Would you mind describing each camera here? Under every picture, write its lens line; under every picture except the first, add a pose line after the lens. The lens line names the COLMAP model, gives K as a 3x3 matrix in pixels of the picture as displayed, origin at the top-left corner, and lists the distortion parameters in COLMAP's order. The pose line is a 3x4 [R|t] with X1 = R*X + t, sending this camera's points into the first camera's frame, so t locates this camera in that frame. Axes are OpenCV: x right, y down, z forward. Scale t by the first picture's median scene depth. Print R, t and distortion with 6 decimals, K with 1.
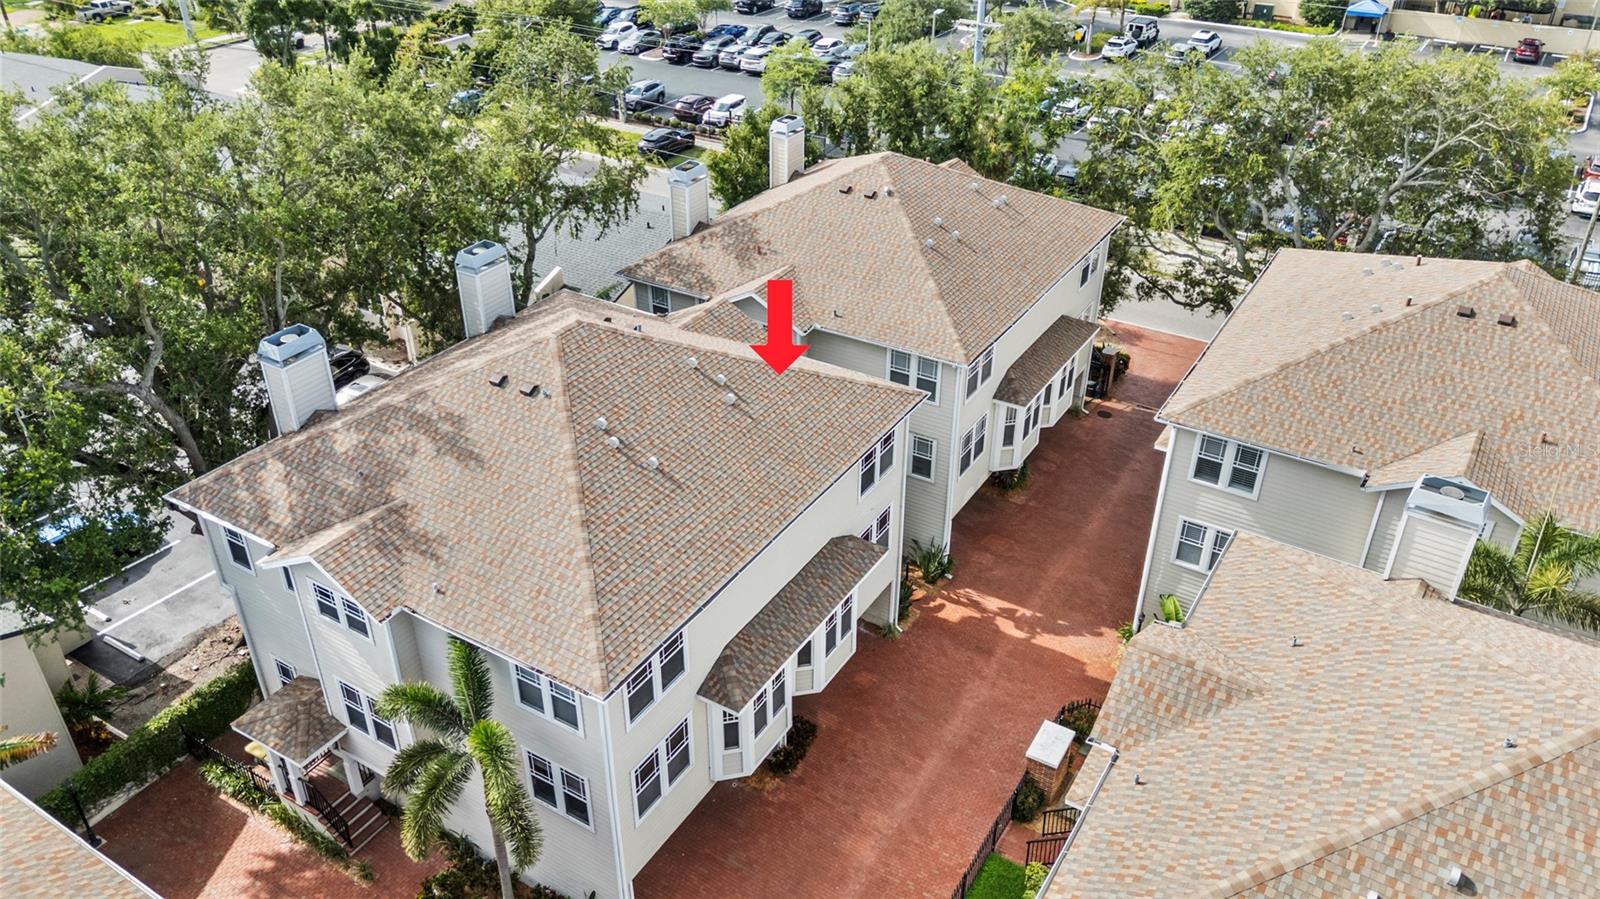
lens RADIAL K [[1176.4, 0, 791.6], [0, 1176.4, 440.8], [0, 0, 1]] dist [0.088366, -0.098873]
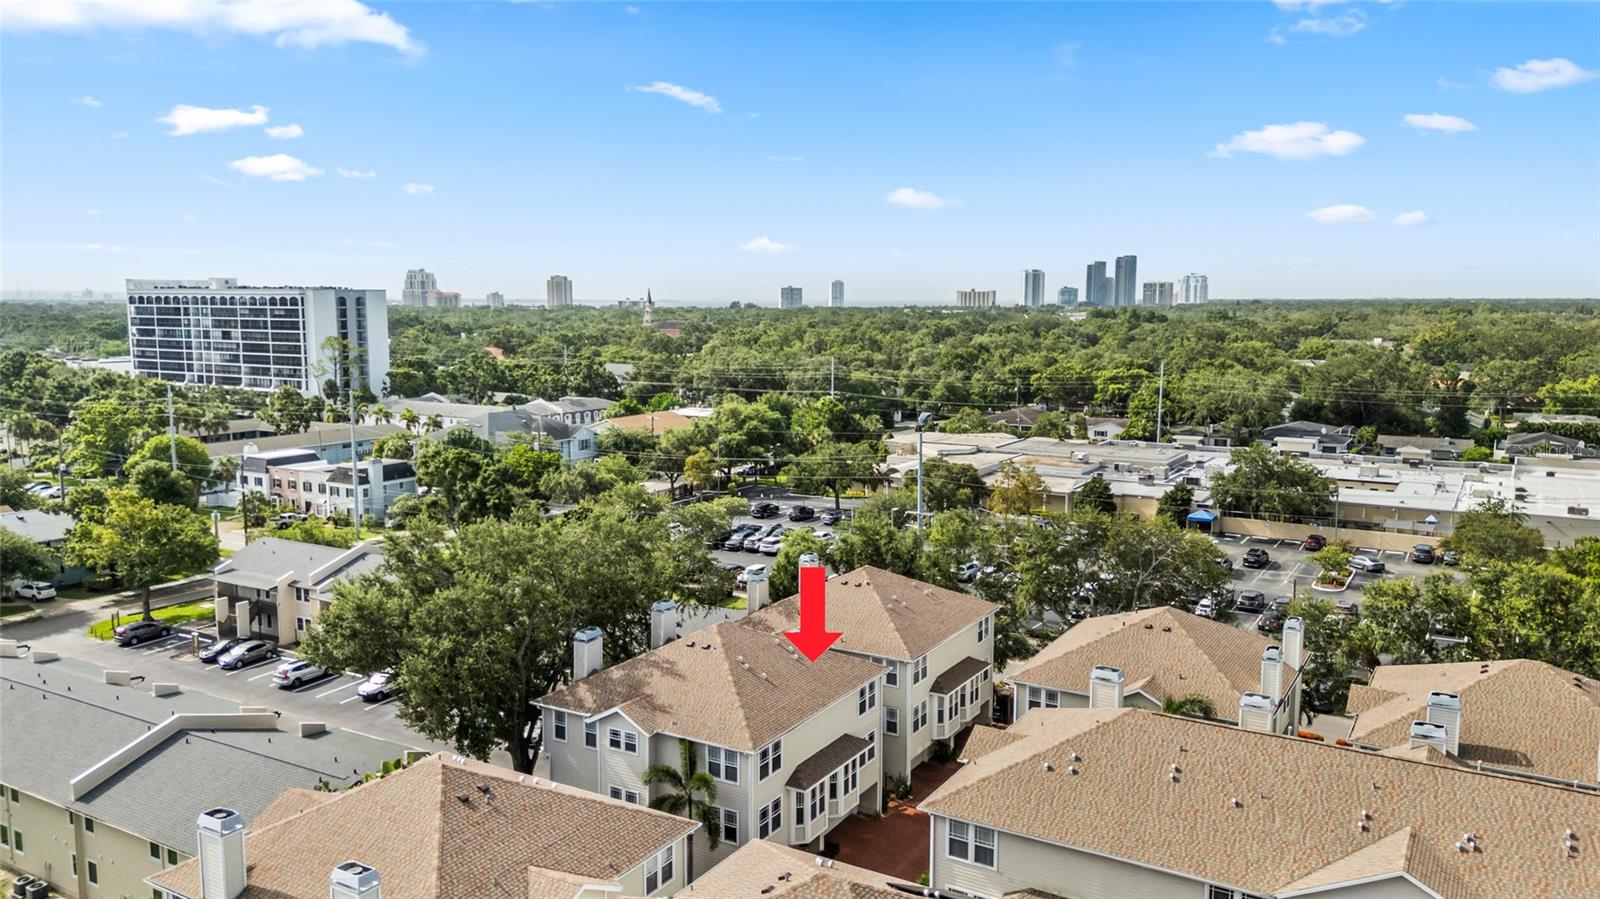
lens RADIAL K [[1176.4, 0, 791.6], [0, 1176.4, 440.8], [0, 0, 1]] dist [0.088366, -0.098873]
pose [[0.999836, -0.000403, 0.018114, -0.076106], [0.007899, 0.909439, -0.415763, 0.379886], [-0.016306, 0.415837, 0.909293, -0.835329]]
